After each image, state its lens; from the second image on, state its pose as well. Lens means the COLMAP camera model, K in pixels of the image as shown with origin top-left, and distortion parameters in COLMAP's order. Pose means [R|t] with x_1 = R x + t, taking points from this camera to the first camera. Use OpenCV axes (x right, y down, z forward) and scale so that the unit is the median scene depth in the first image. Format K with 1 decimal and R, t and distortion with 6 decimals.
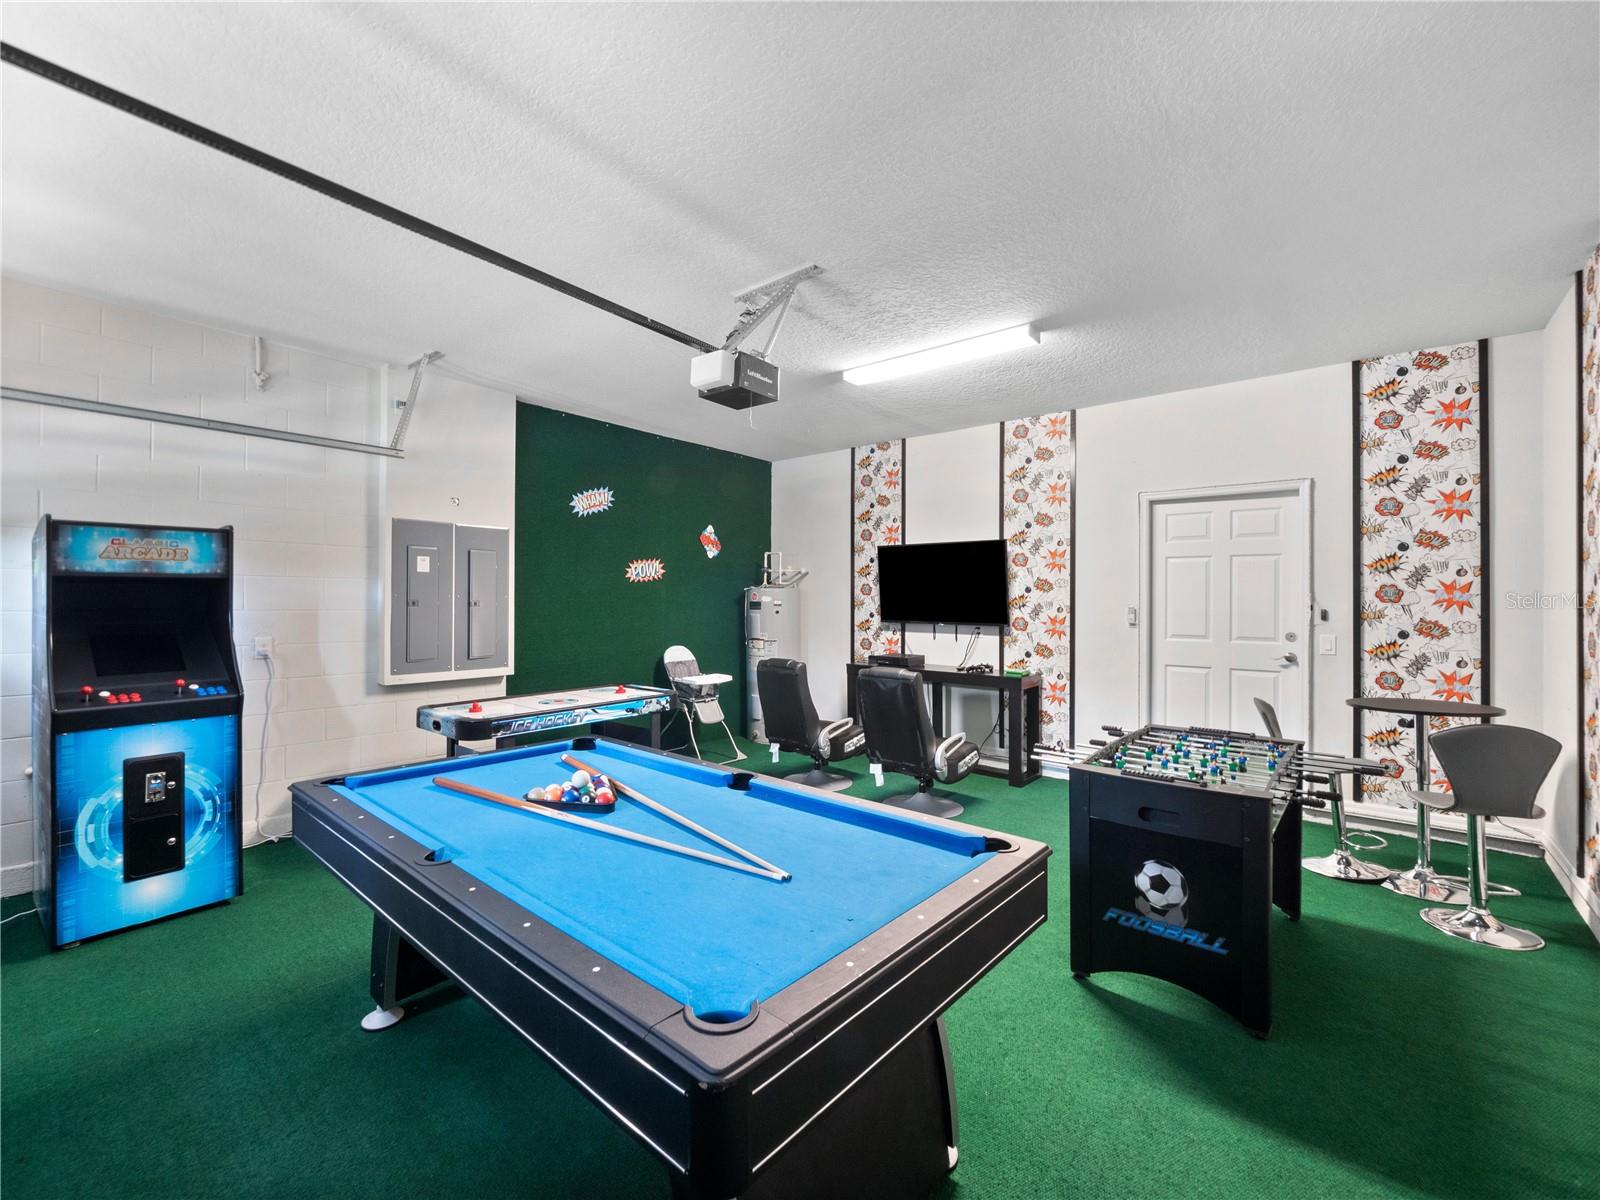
lens RADIAL K [[672.4, 0, 776.4], [0, 672.4, 601.5], [0, 0, 1]] dist [-0.001059, -0.000099]
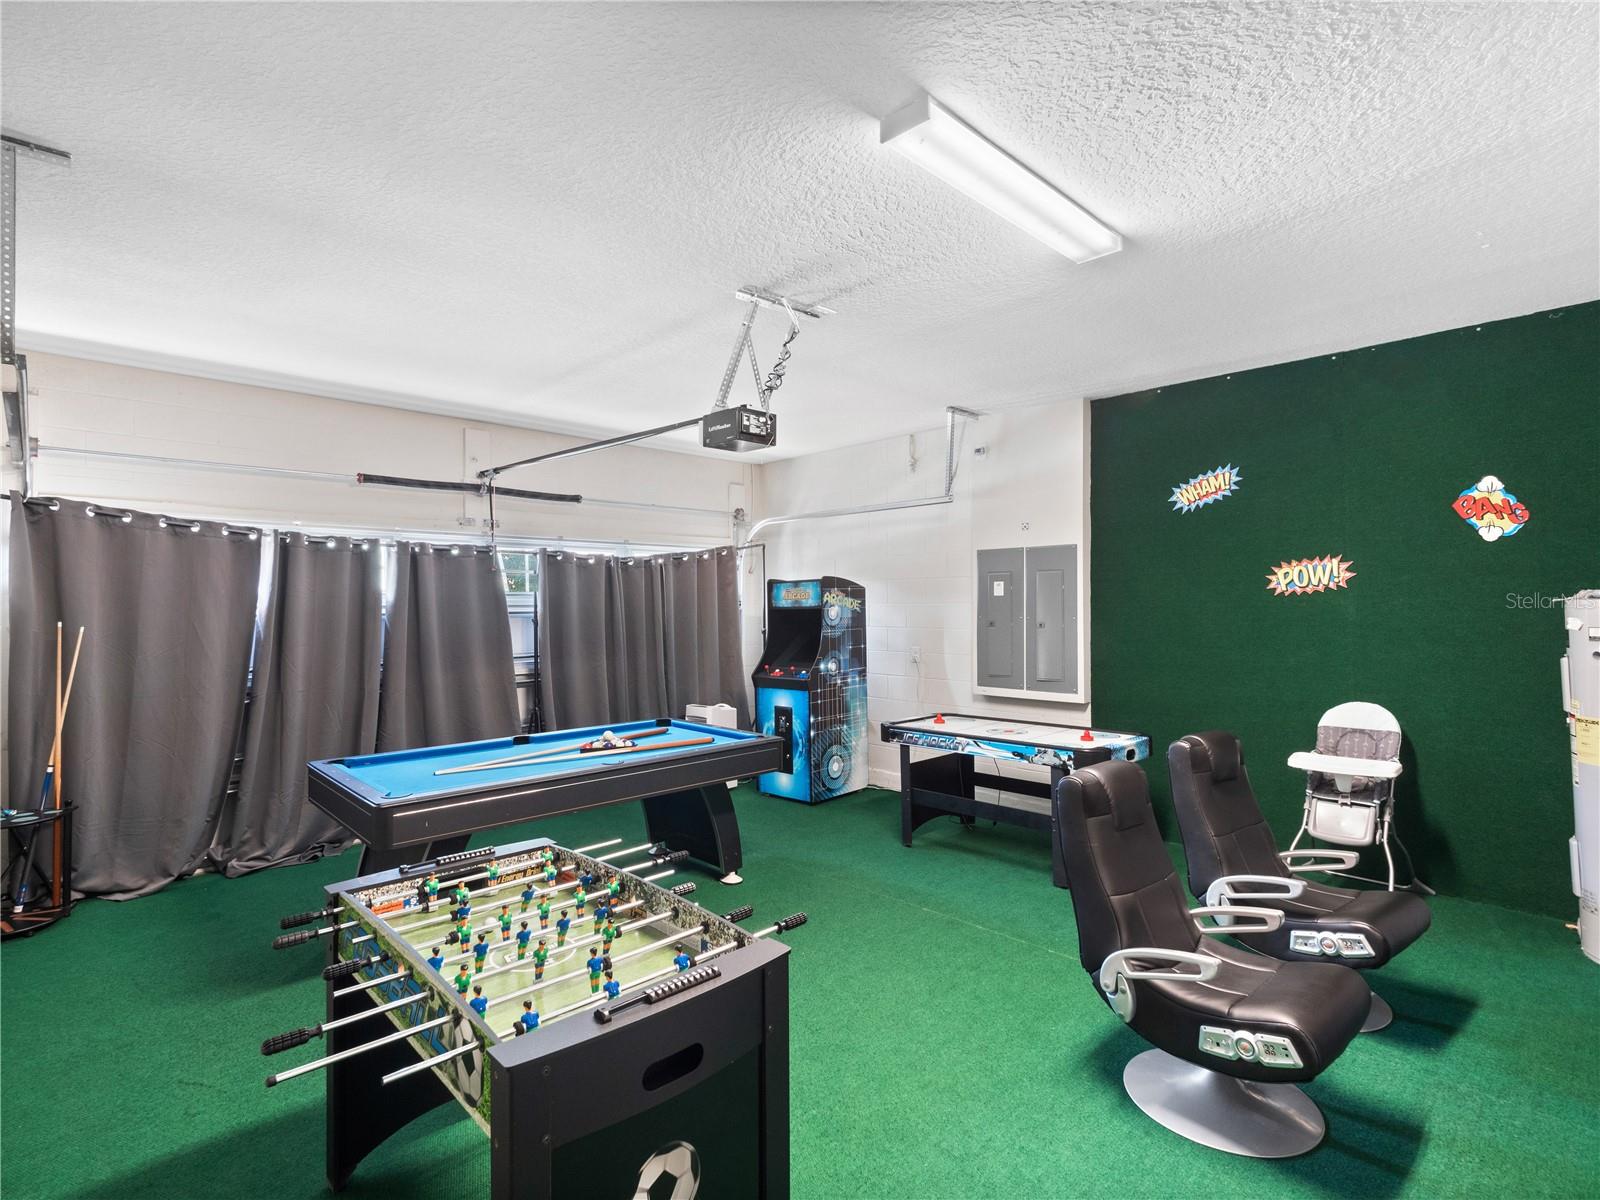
lens RADIAL K [[794.3, 0, 800.0], [0, 794.3, 600.0], [0, 0, 1]] dist [0.001097, 0.000148]
pose [[-0.077801, -0.010172, -0.996917, 0.702228], [0.005708, 0.999927, -0.010648, -0.022098], [0.996953, -0.006519, -0.077737, 0.691497]]
